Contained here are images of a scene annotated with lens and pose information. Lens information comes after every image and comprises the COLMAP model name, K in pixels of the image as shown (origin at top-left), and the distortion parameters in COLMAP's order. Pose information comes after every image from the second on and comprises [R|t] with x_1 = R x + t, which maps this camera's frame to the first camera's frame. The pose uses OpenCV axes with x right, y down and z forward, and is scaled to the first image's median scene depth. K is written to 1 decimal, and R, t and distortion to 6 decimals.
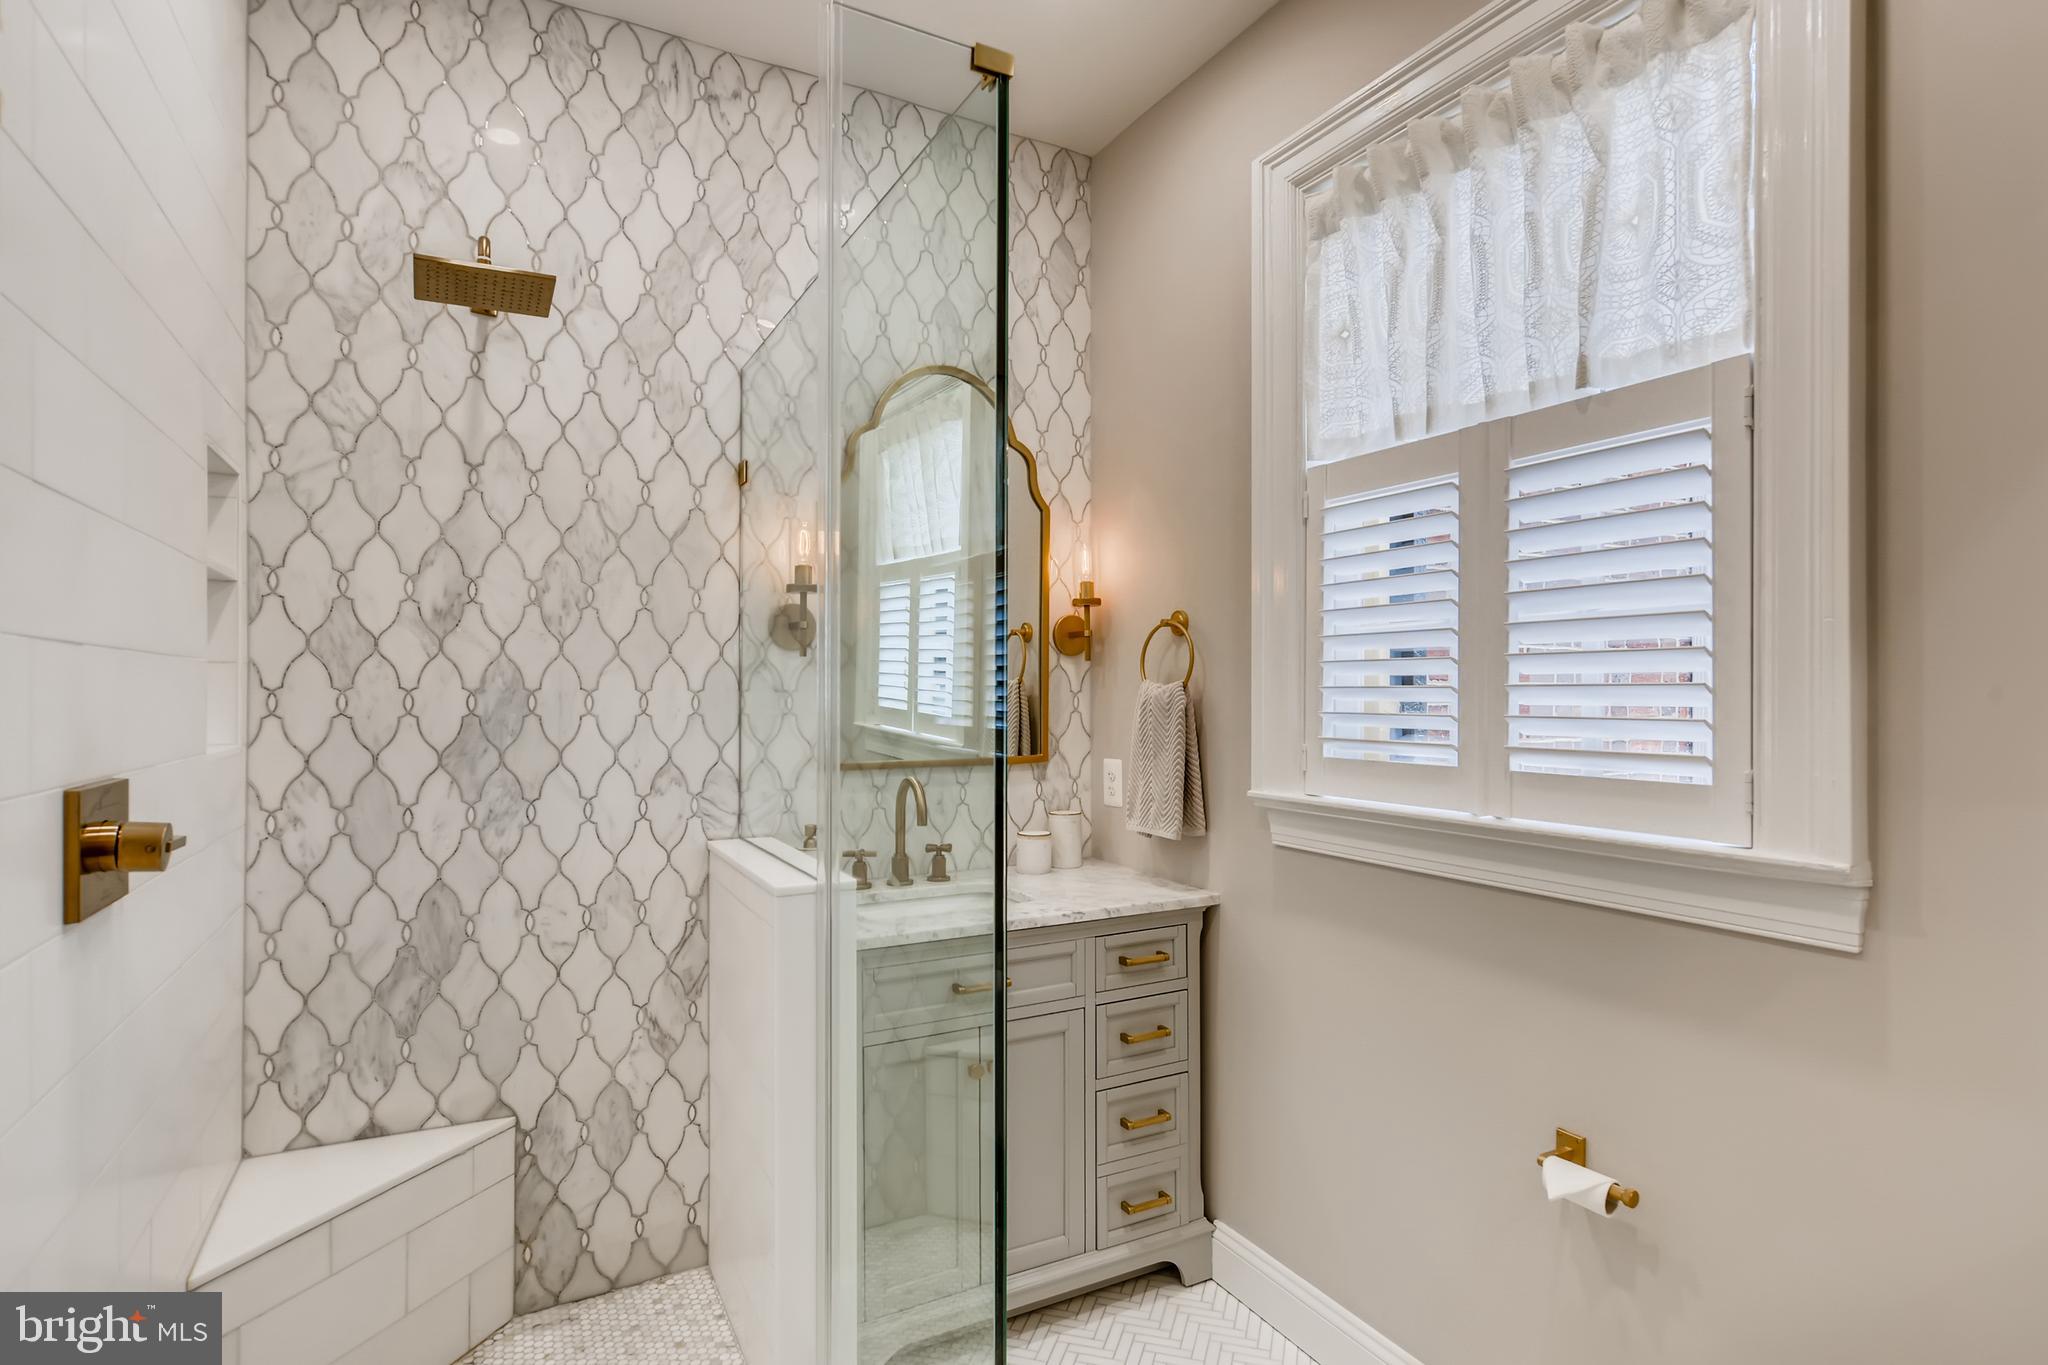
lens RADIAL K [[1030.0, 0, 1024.9], [0, 1030.0, 688.8], [0, 0, 1]] dist [-0.002365, 0.000834]
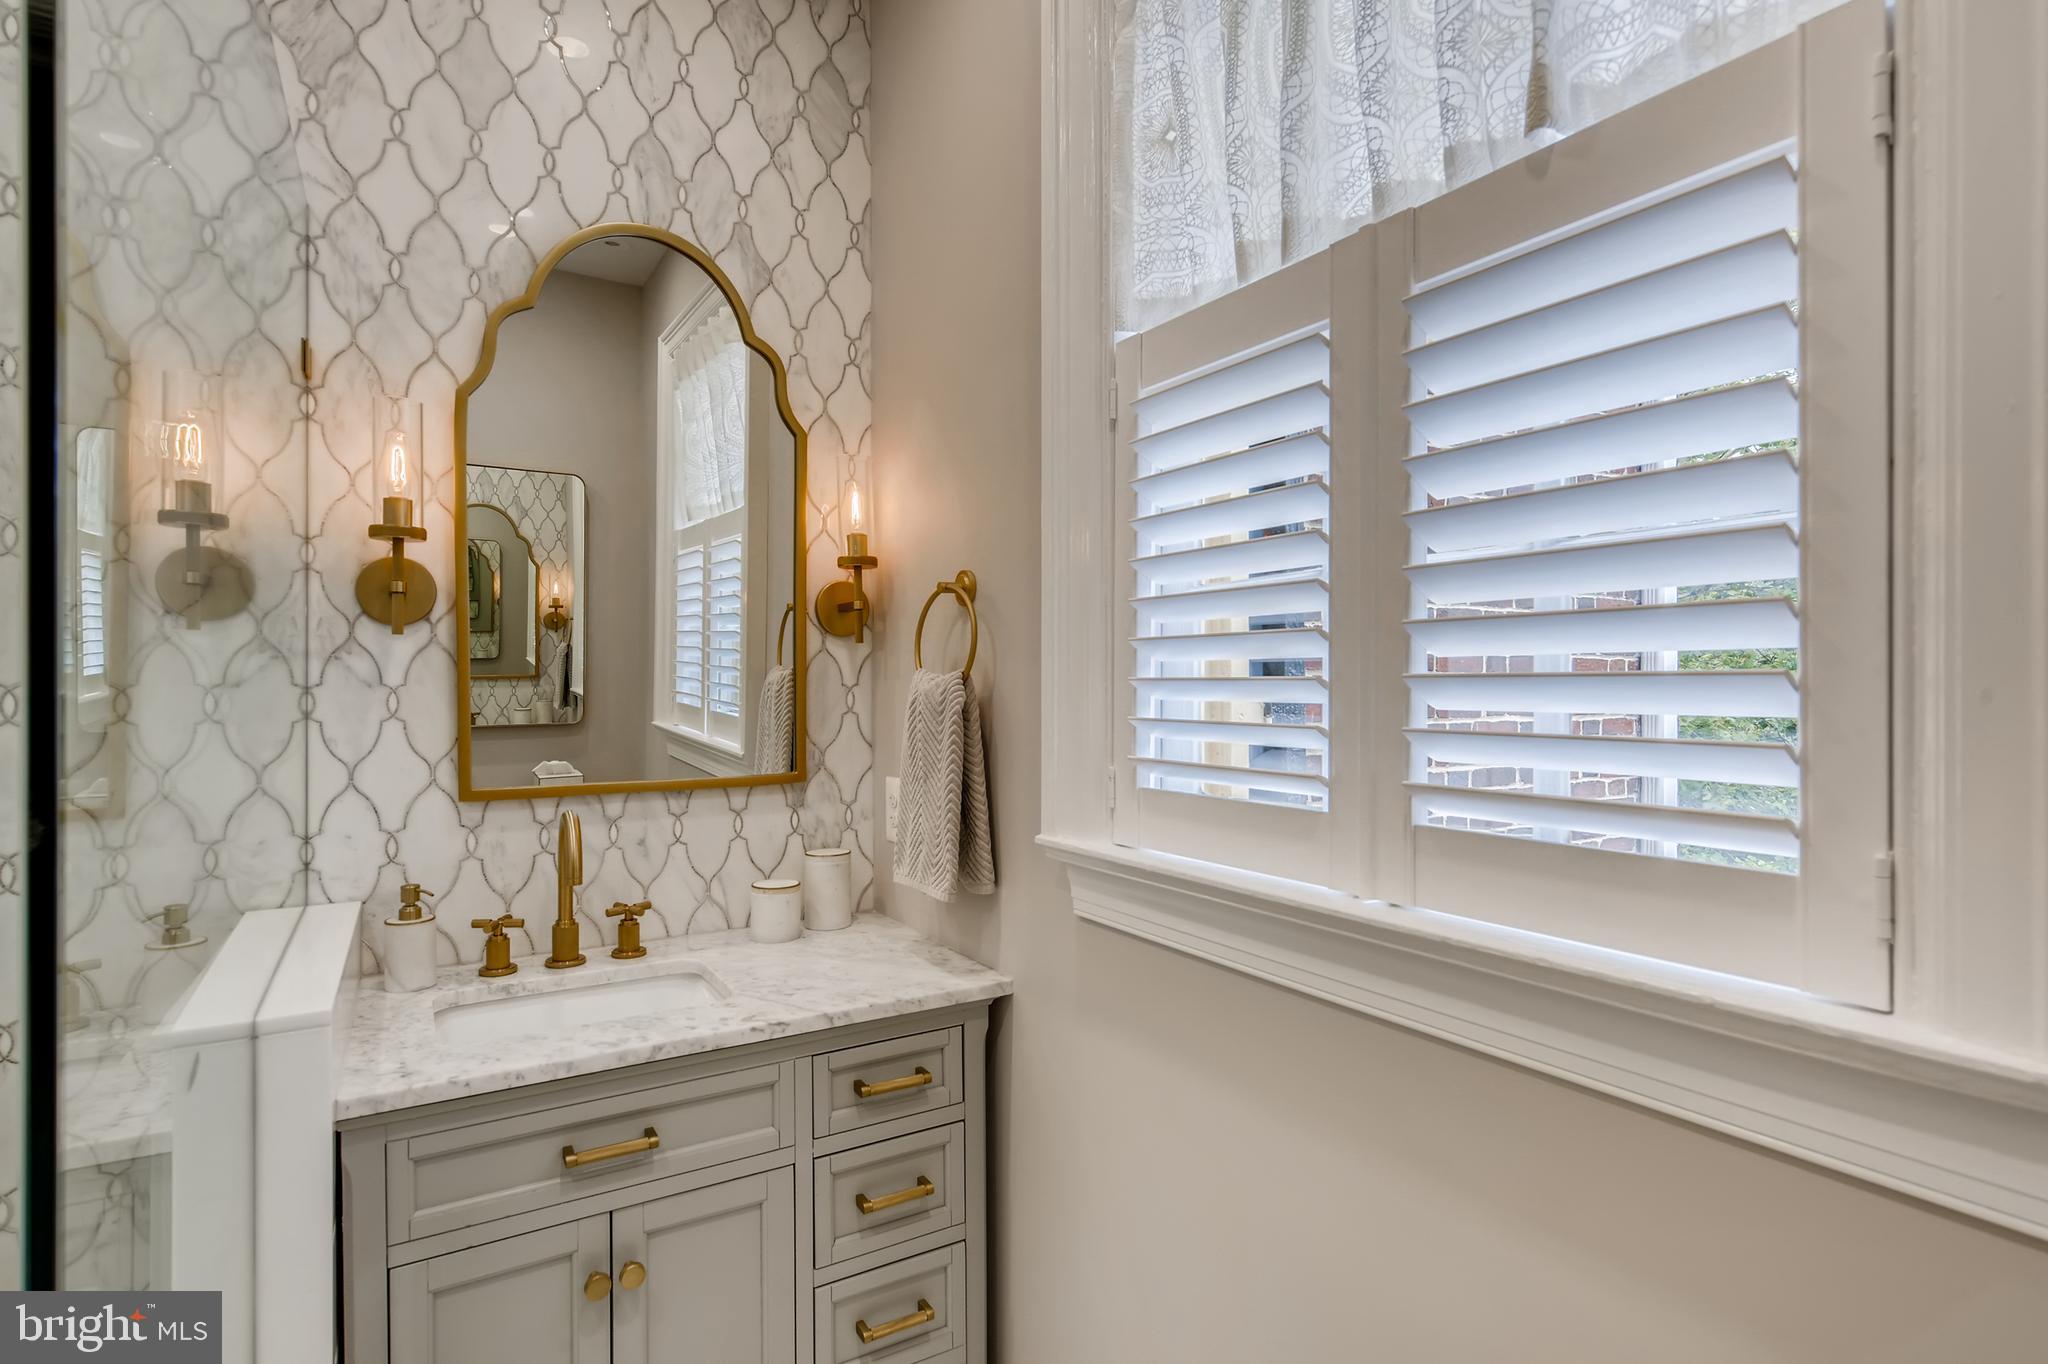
lens RADIAL K [[1030.0, 0, 1023.2], [0, 1030.0, 679.3], [0, 0, 1]] dist [-0.002365, 0.000834]
pose [[0.998394, -0.000549, 0.056648, 0.163495], [0.000643, 0.999998, -0.001633, -0.000608], [-0.056647, 0.001667, 0.998393, 0.323682]]
